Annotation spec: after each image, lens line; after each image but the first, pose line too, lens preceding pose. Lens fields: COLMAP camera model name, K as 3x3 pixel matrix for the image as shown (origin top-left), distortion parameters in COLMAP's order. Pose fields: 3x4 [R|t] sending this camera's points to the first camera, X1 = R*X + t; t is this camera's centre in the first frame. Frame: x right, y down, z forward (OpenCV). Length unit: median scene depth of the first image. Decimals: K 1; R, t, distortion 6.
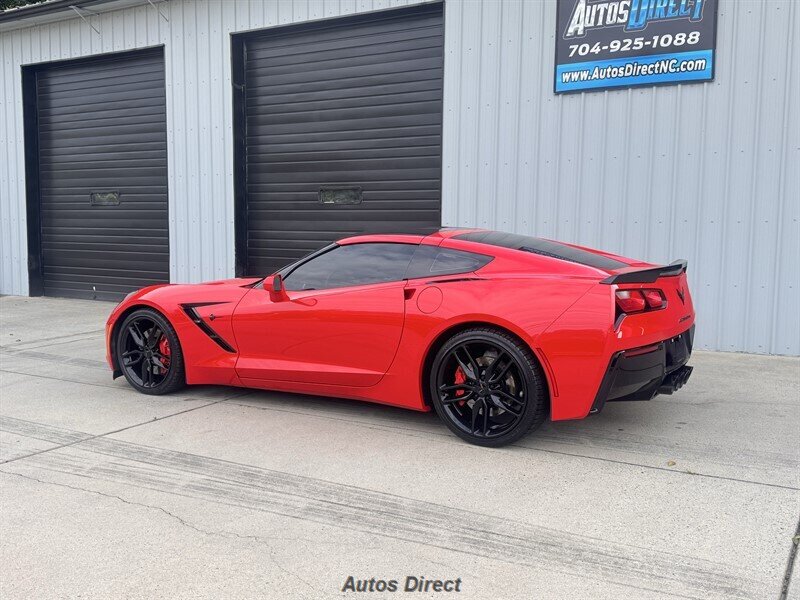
lens RADIAL K [[786.7, 0, 400.2], [0, 786.7, 303.2], [0, 0, 1]] dist [0.179924, -0.381224]
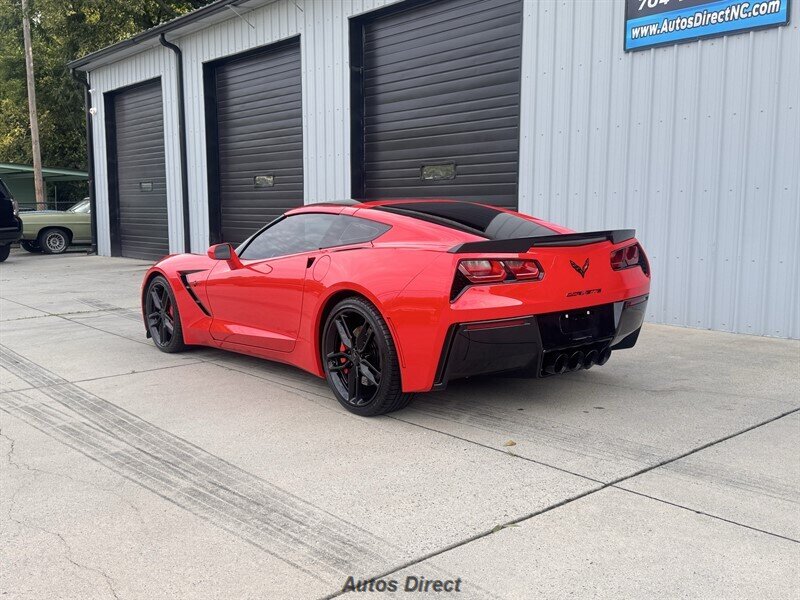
lens RADIAL K [[786.7, 0, 400.2], [0, 786.7, 303.2], [0, 0, 1]] dist [0.179924, -0.381224]
pose [[0.941996, 0.029066, -0.334362, 0.288757], [-0.021157, 0.999404, 0.027272, 0.006508], [0.334956, -0.018616, 0.942050, 0.045996]]
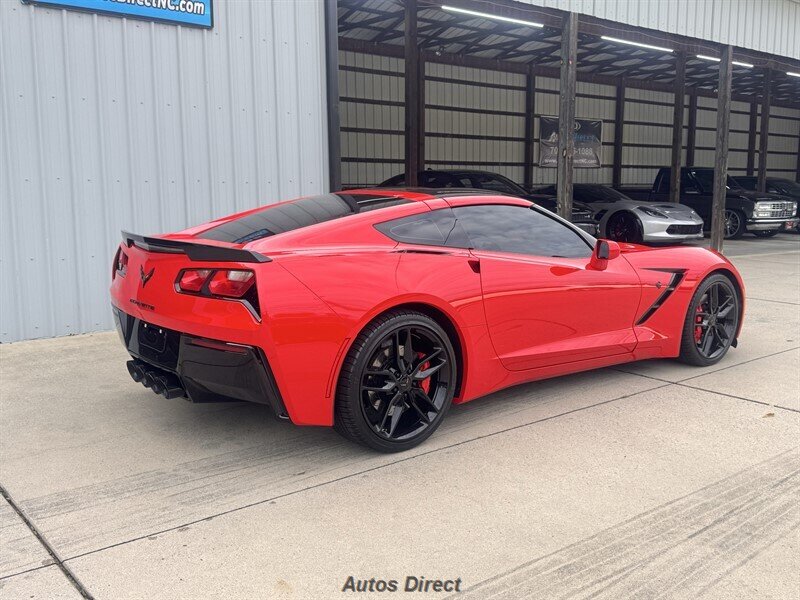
lens RADIAL K [[789.4, 0, 405.1], [0, 789.4, 302.1], [0, 0, 1]] dist [0.181488, -0.395903]
pose [[0.338917, -0.140738, 0.930230, -0.439284], [0.093408, 0.988896, 0.115582, -0.049751], [-0.936168, 0.047718, 0.348300, 0.470921]]
